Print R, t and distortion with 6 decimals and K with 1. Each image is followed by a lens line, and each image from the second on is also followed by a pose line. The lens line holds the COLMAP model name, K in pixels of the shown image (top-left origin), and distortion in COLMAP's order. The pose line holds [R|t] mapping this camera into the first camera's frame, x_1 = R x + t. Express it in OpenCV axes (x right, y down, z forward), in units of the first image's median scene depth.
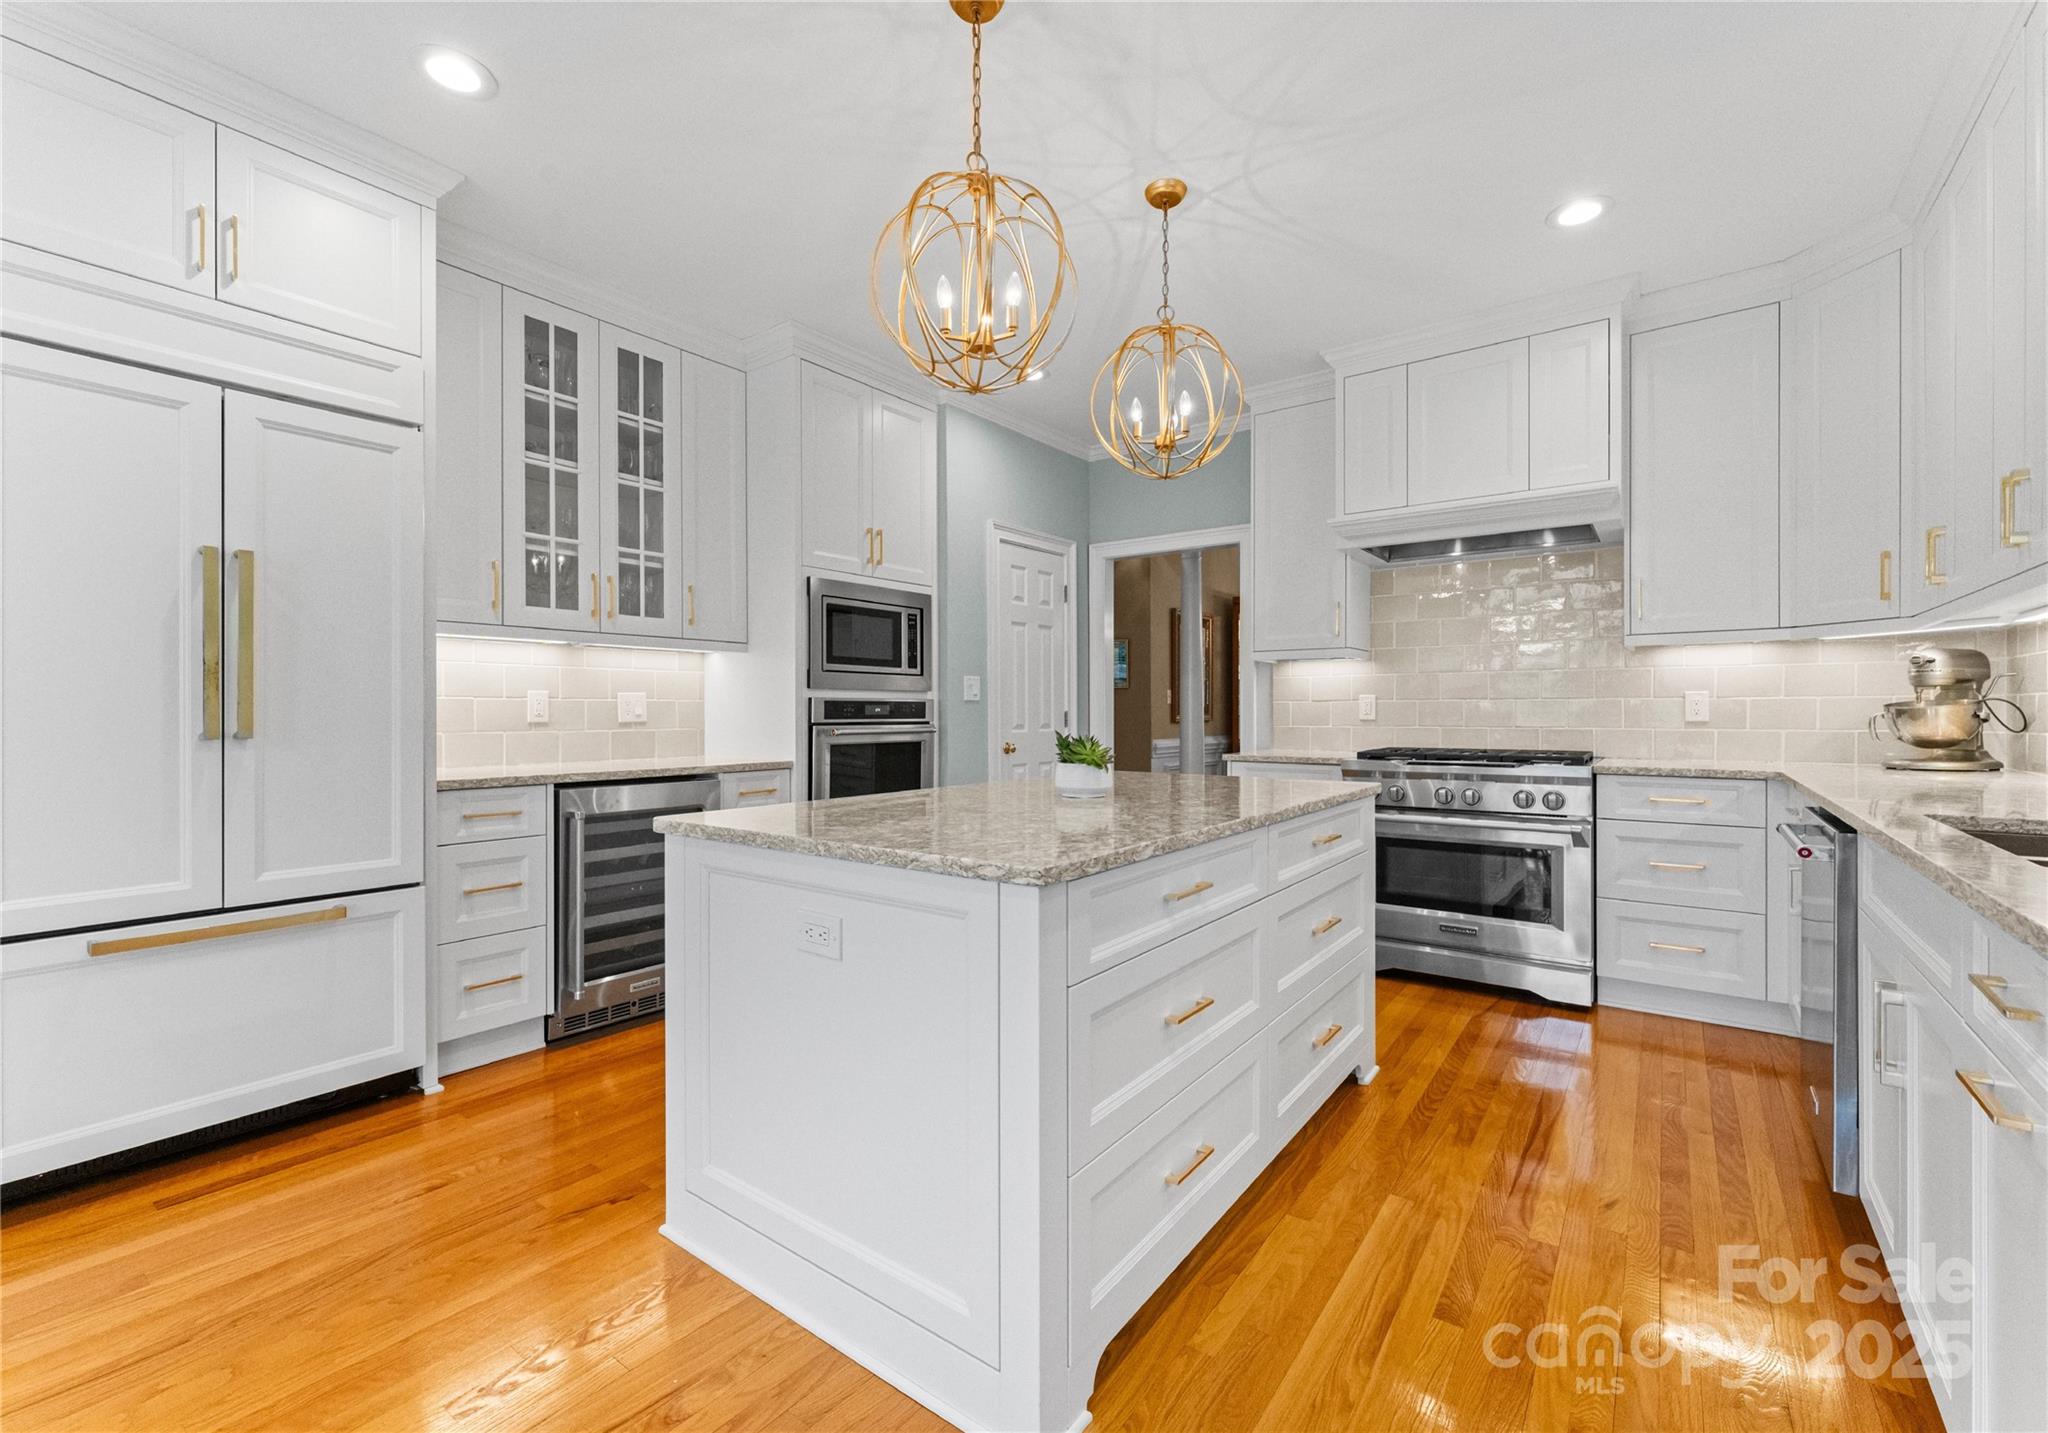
lens RADIAL K [[879.8, 0, 991.4], [0, 879.8, 720.4], [0, 0, 1]] dist [0.002451, -0.000026]
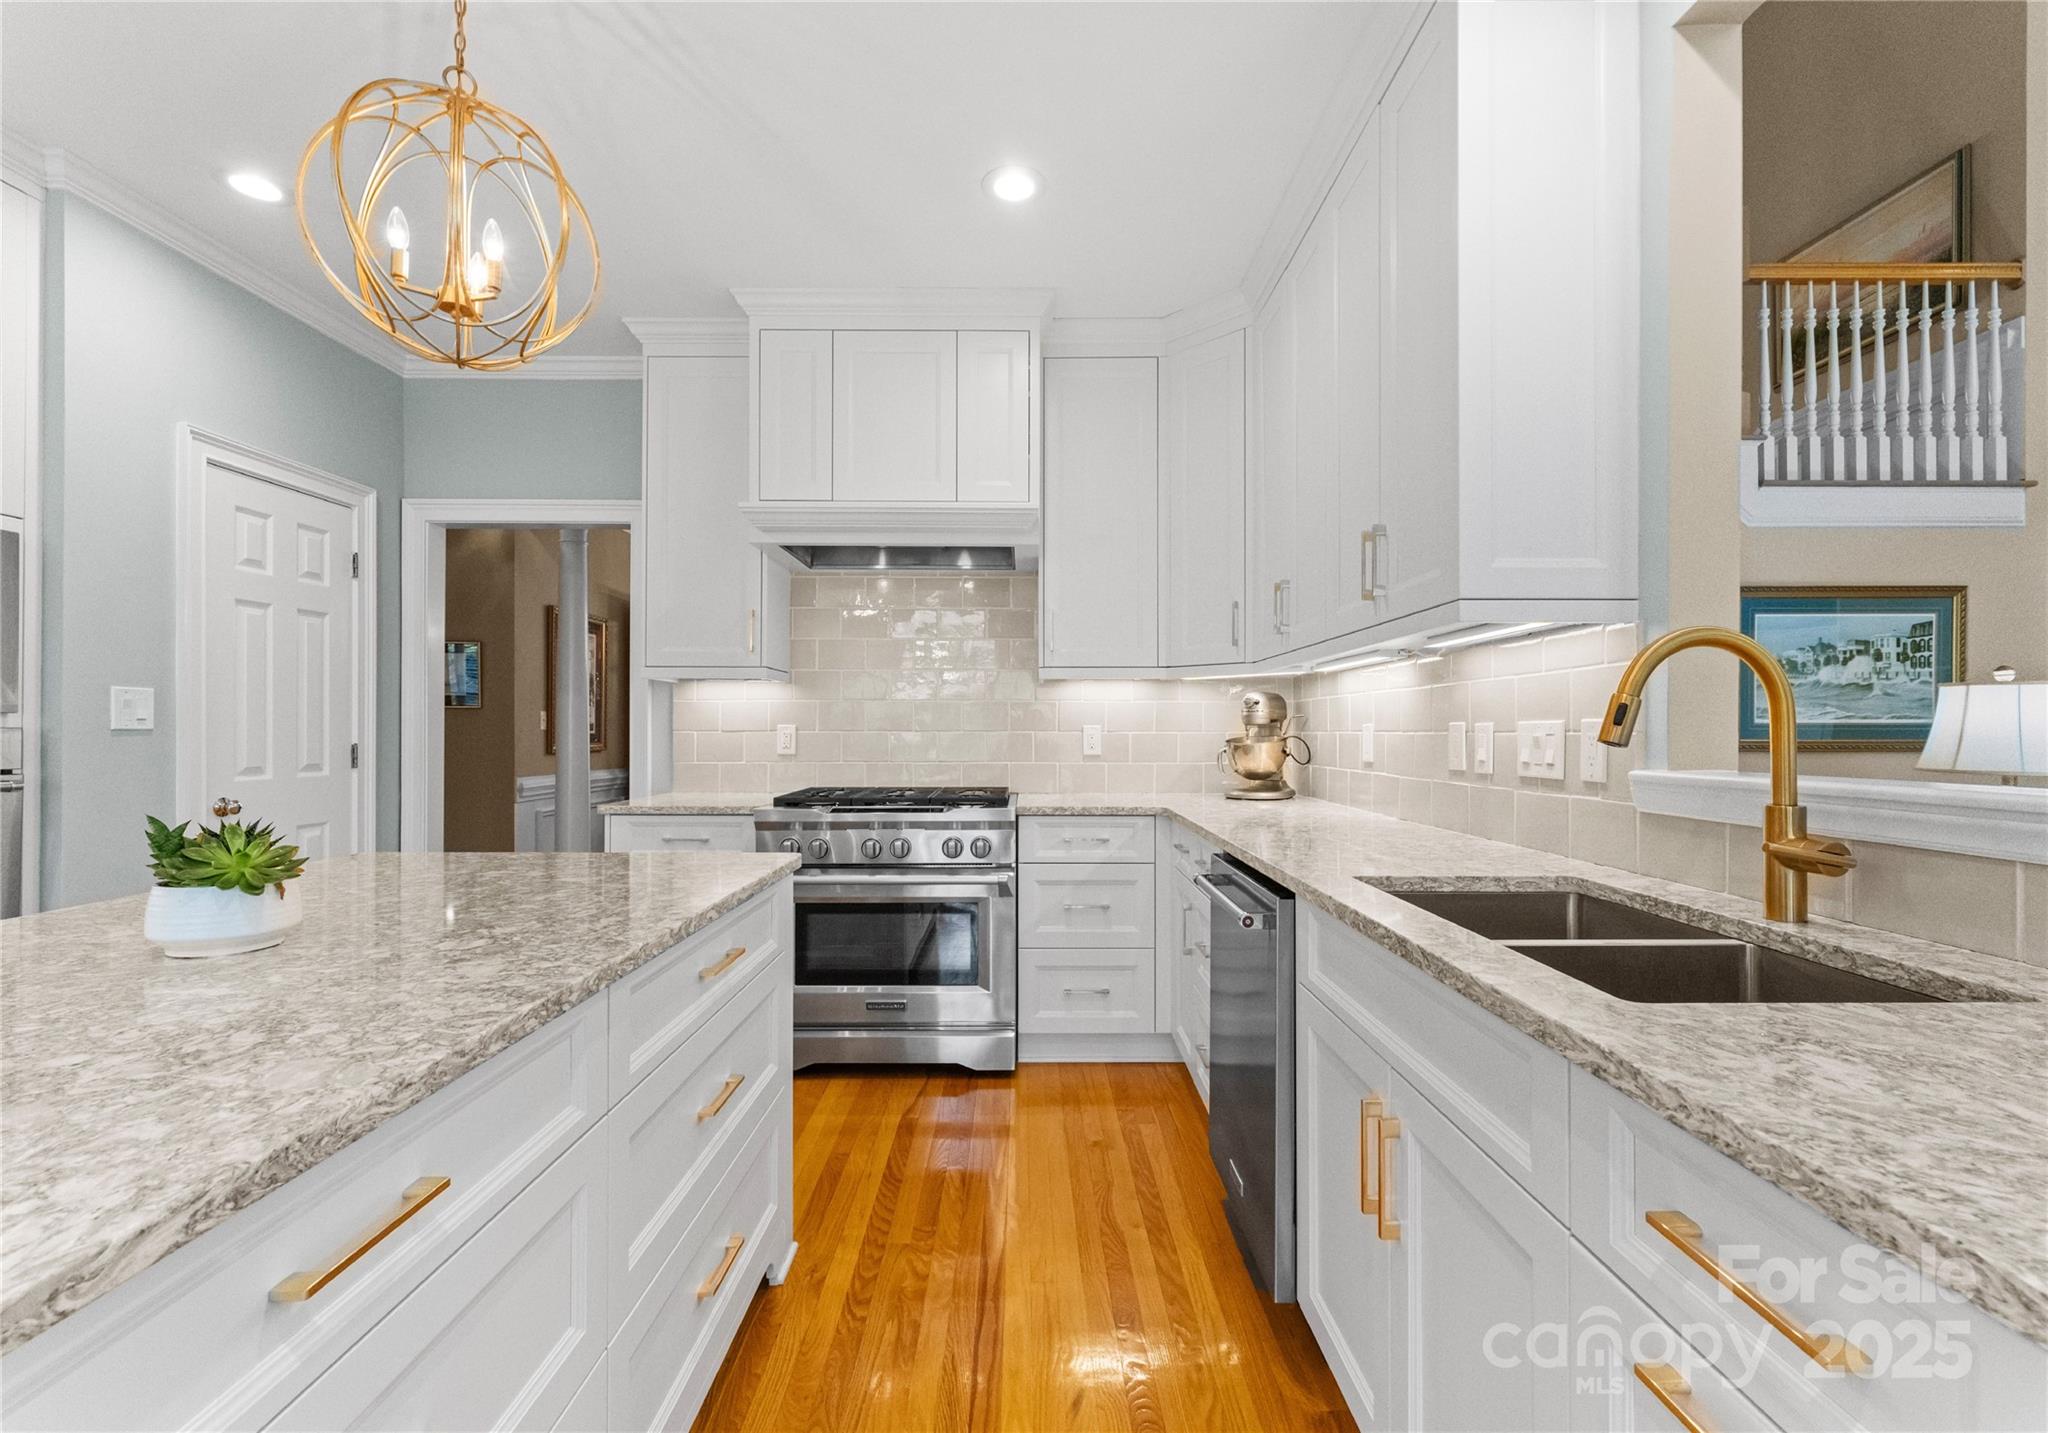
lens RADIAL K [[879.8, 0, 991.4], [0, 879.8, 720.4], [0, 0, 1]] dist [0.002451, -0.000026]
pose [[0.808519, 0.010455, 0.588377, 0.110985], [0.000570, 0.999828, -0.018549, -0.020733], [-0.588469, 0.015333, 0.808374, 0.251294]]
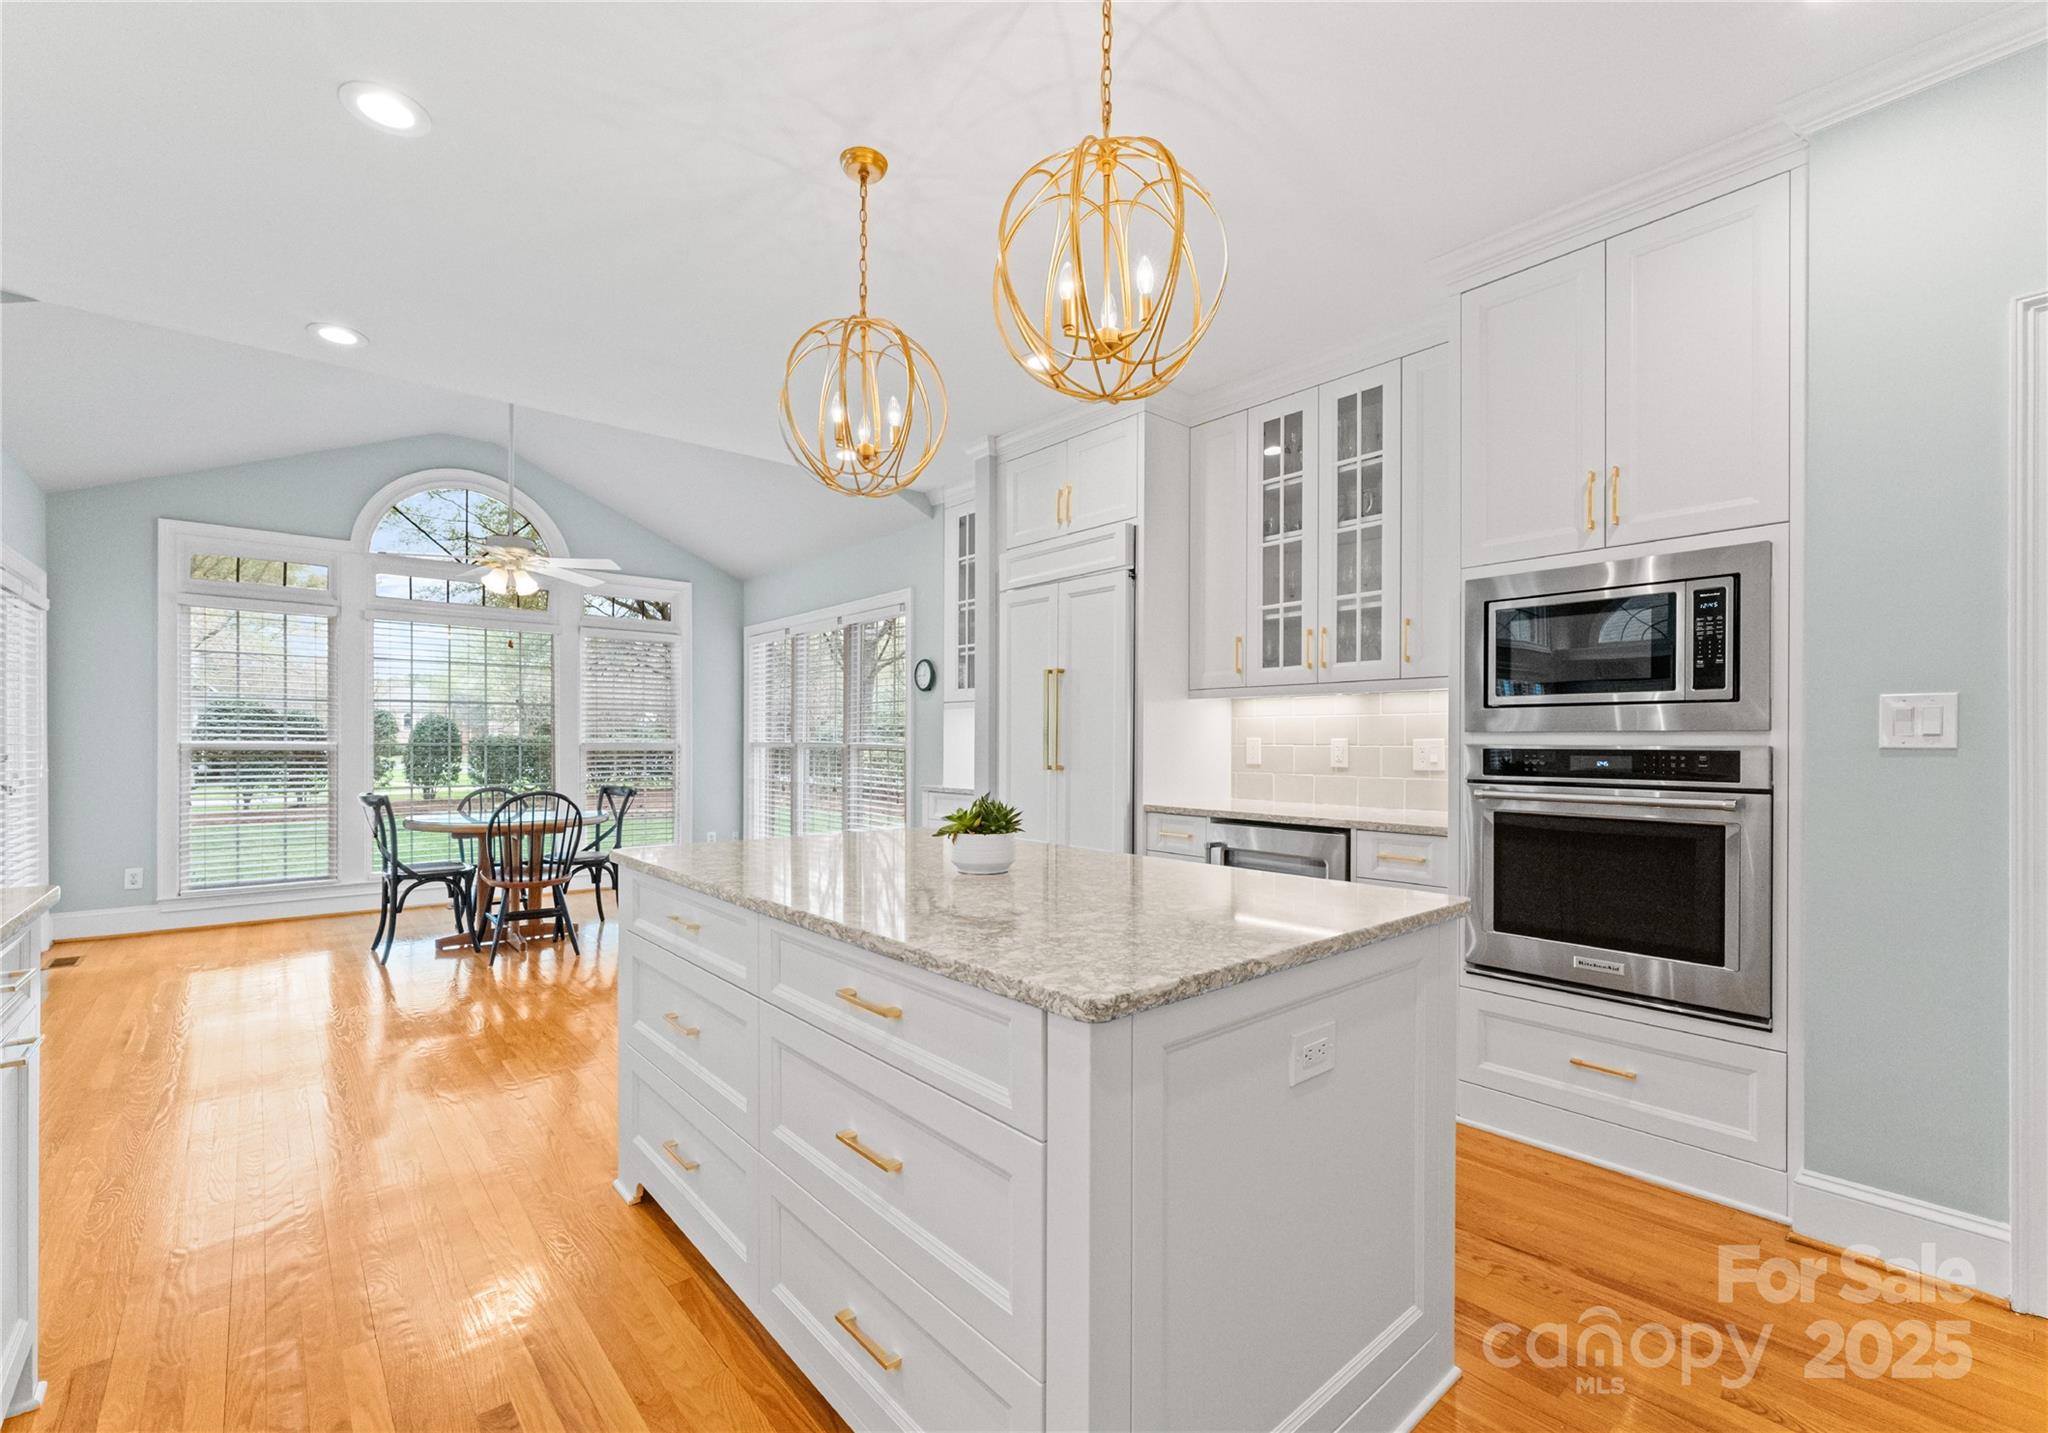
lens RADIAL K [[852.1, 0, 945.4], [0, 852.1, 727.6], [0, 0, 1]] dist [0.000547, -0.000037]
pose [[-0.221644, -0.028566, -0.974709, 2.558386], [-0.030607, 0.999282, -0.022326, -0.045763], [0.974647, 0.024885, -0.222359, 3.229931]]
